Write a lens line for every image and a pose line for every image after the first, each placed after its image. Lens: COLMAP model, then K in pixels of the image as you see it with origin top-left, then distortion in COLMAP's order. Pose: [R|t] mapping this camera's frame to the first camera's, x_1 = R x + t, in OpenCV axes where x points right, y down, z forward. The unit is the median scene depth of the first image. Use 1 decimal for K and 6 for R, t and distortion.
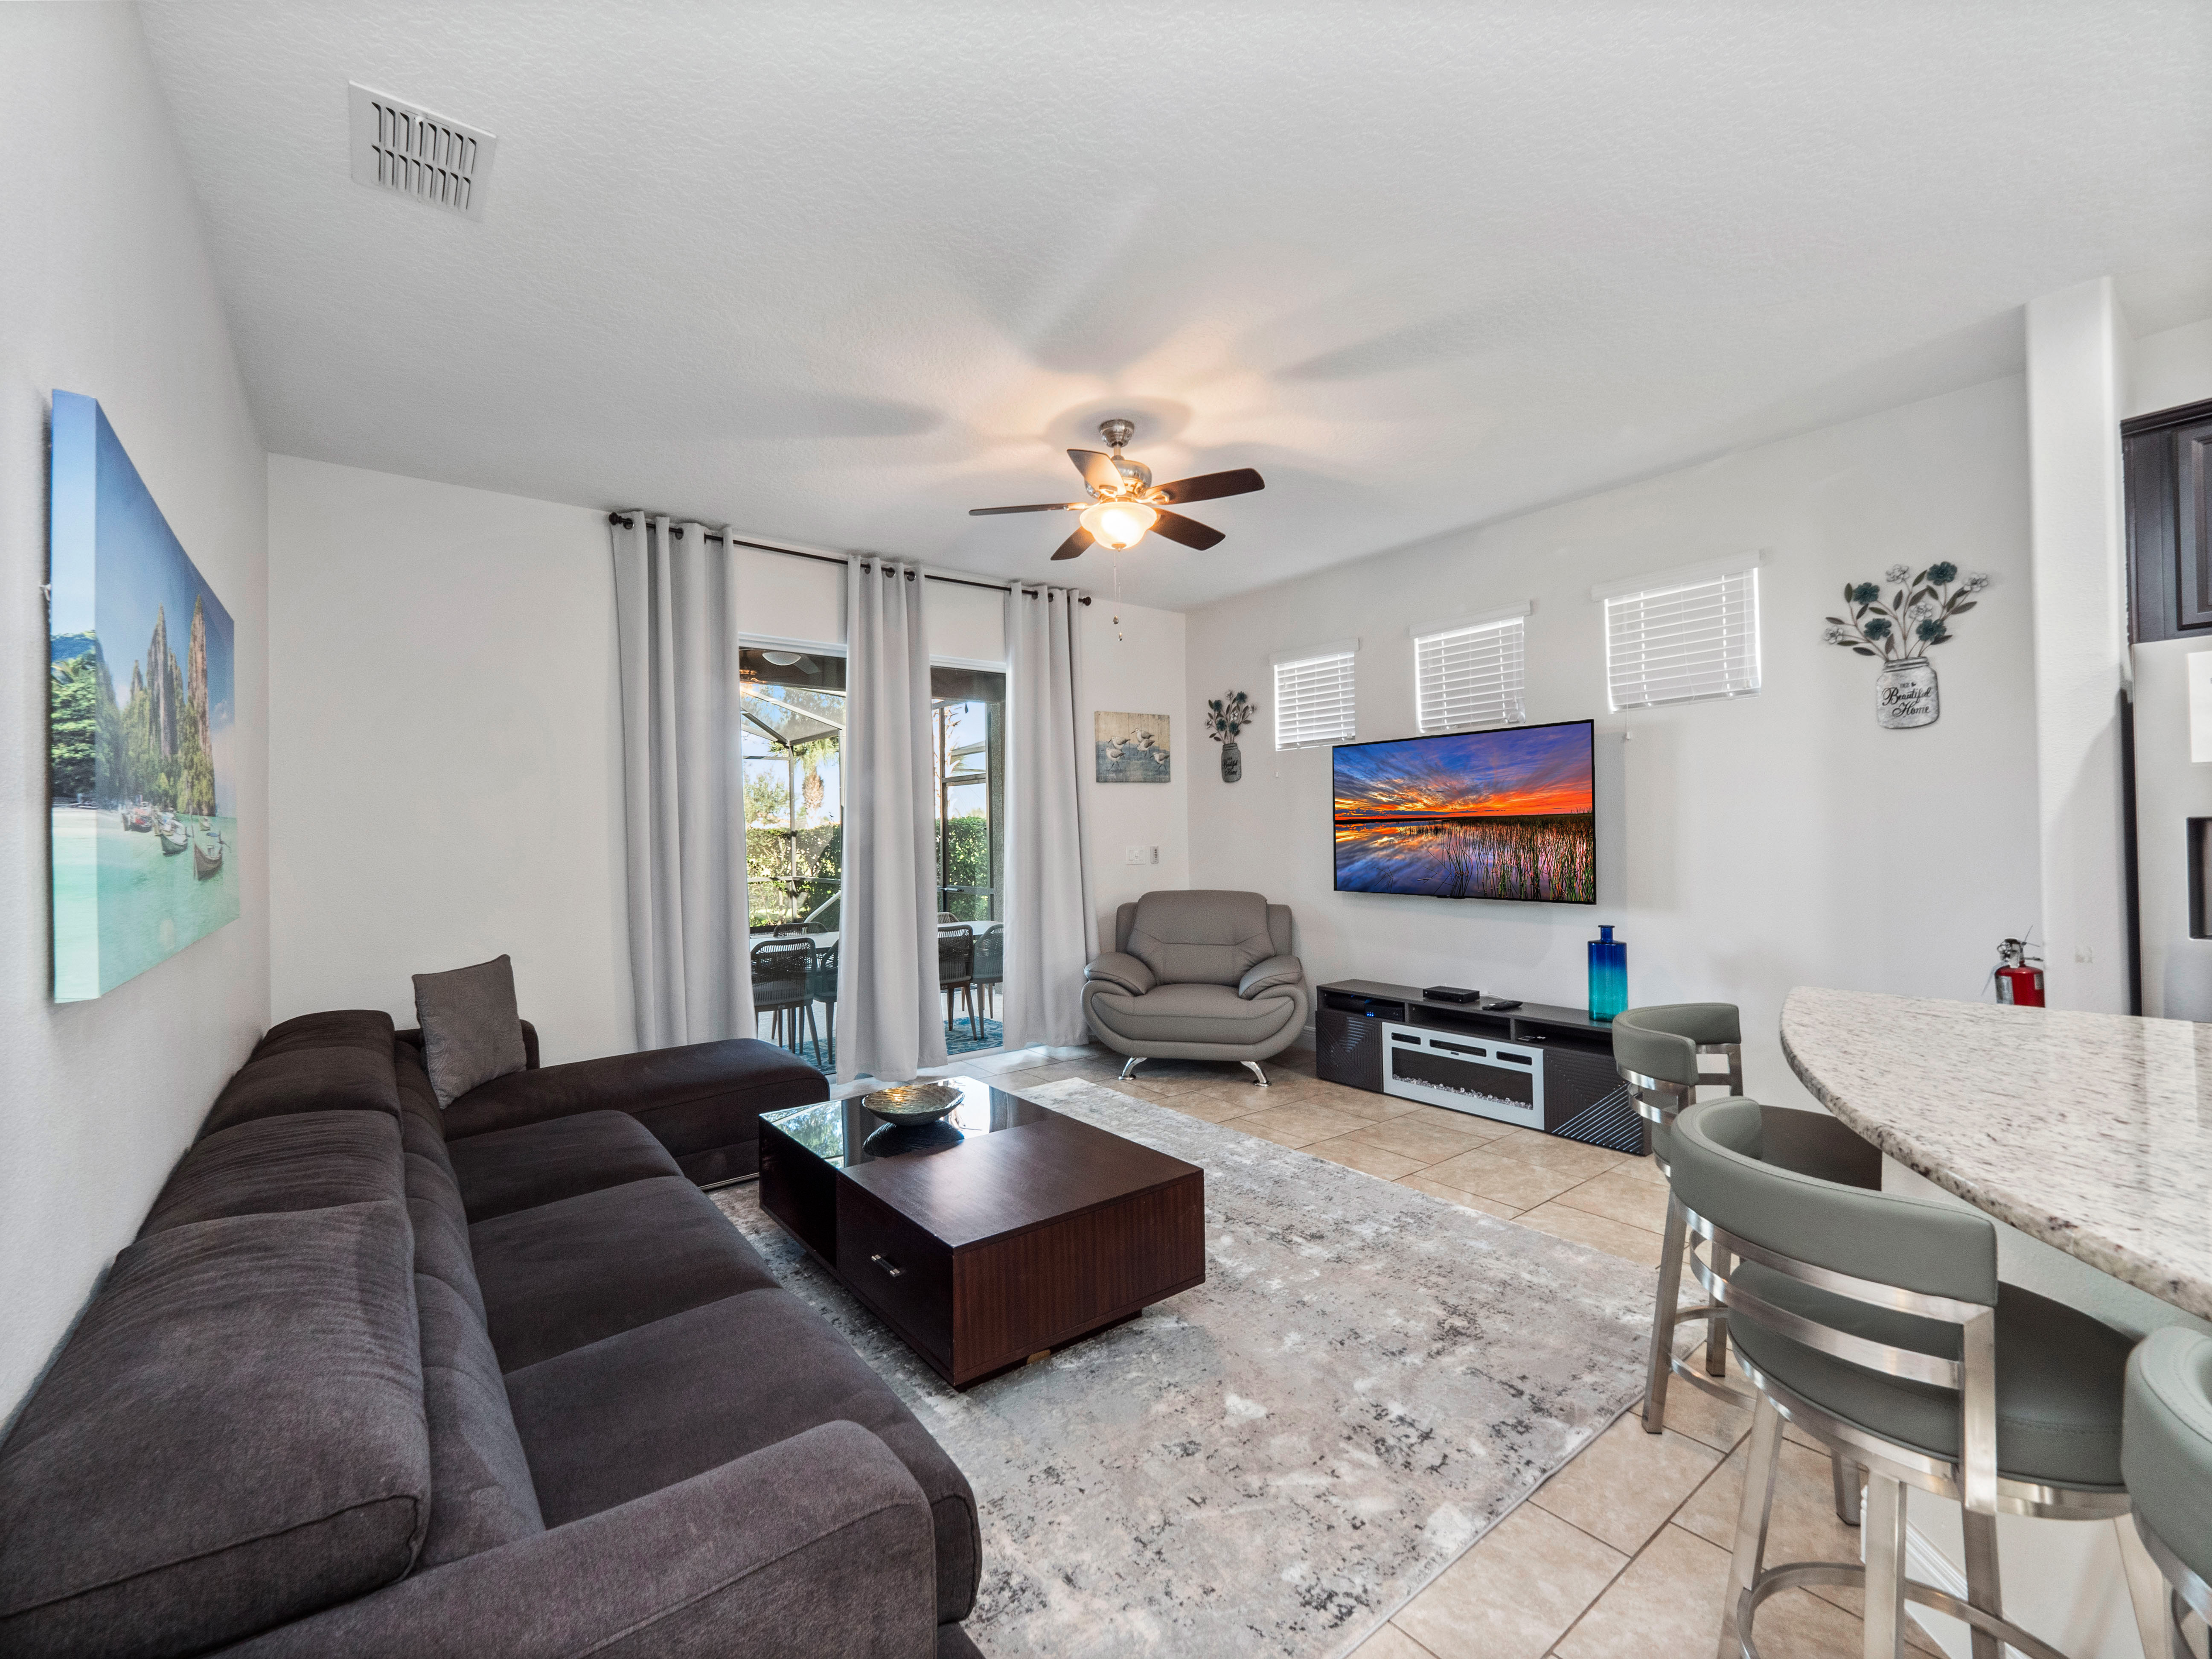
lens RADIAL K [[935.0, 0, 1106.0], [0, 935.0, 829.5], [0, 0, 1]] dist [0.008396, -0.020023]
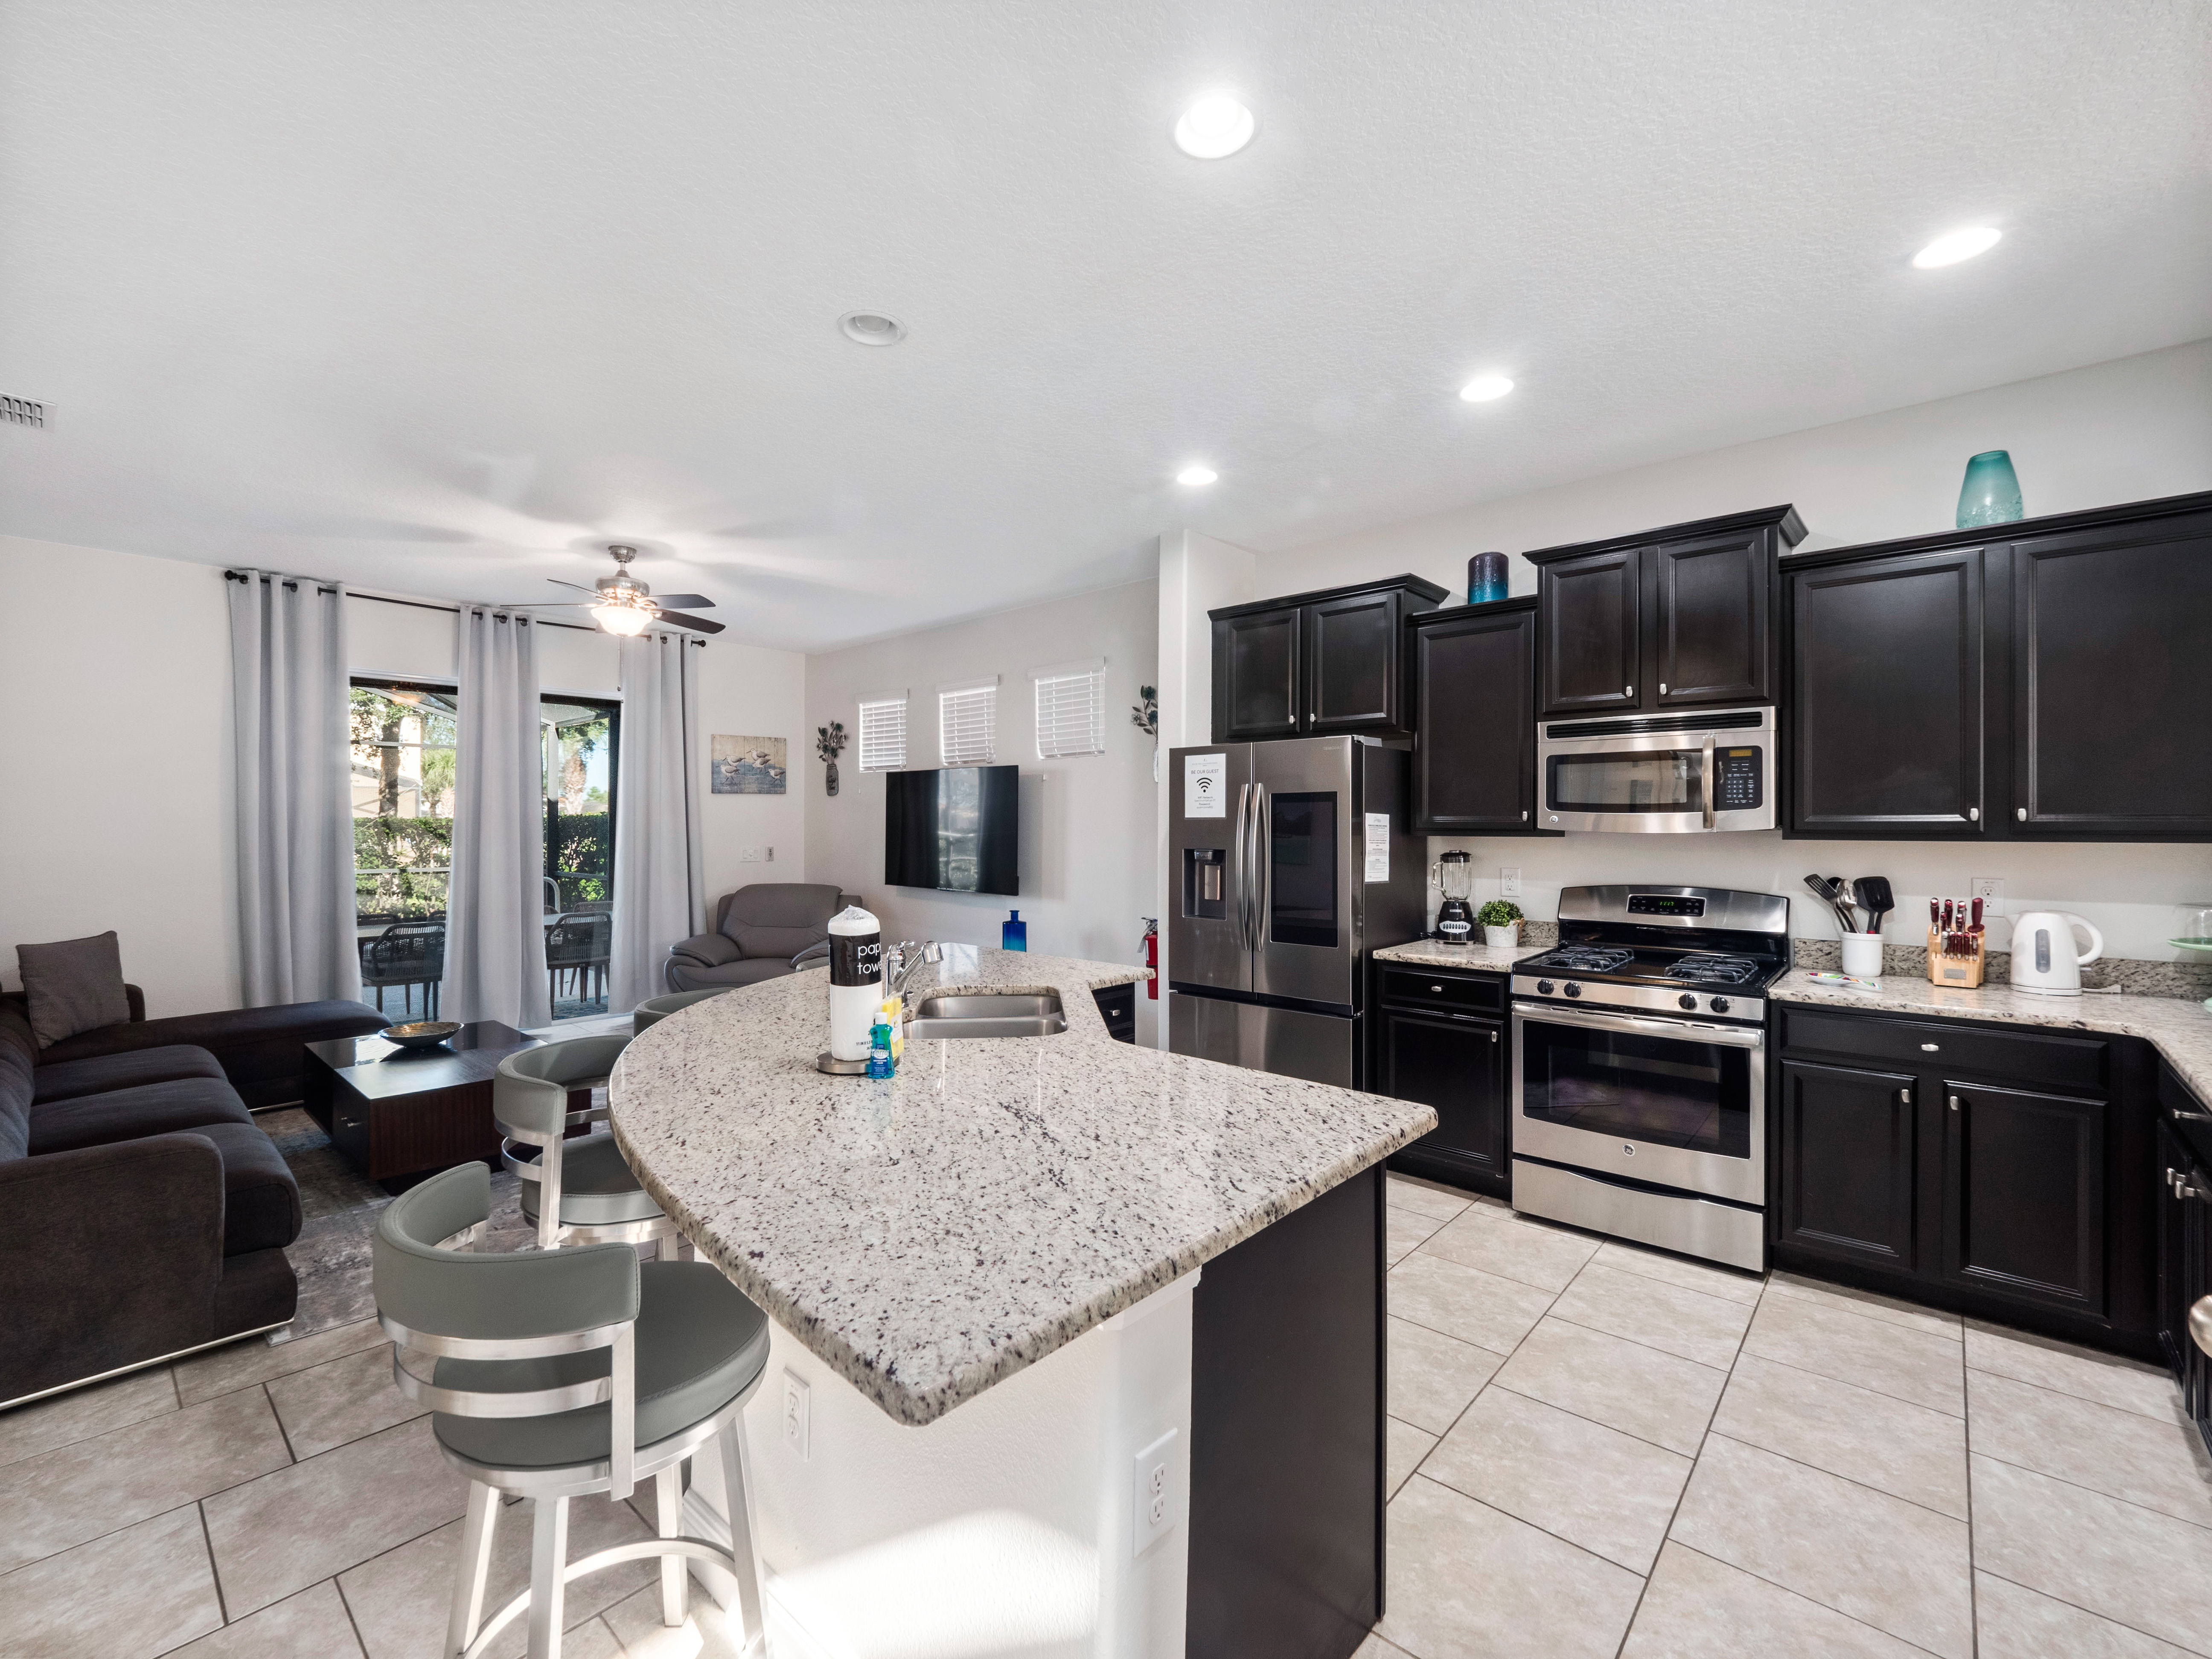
lens RADIAL K [[943.7, 0, 1092.2], [0, 943.7, 828.2], [0, 0, 1]] dist [0.008034, -0.008557]
pose [[0.984271, 0.019583, 0.175576, 0.390439], [-0.020924, 0.999764, 0.005792, -0.034358], [-0.175421, -0.009375, 0.984449, -0.429454]]
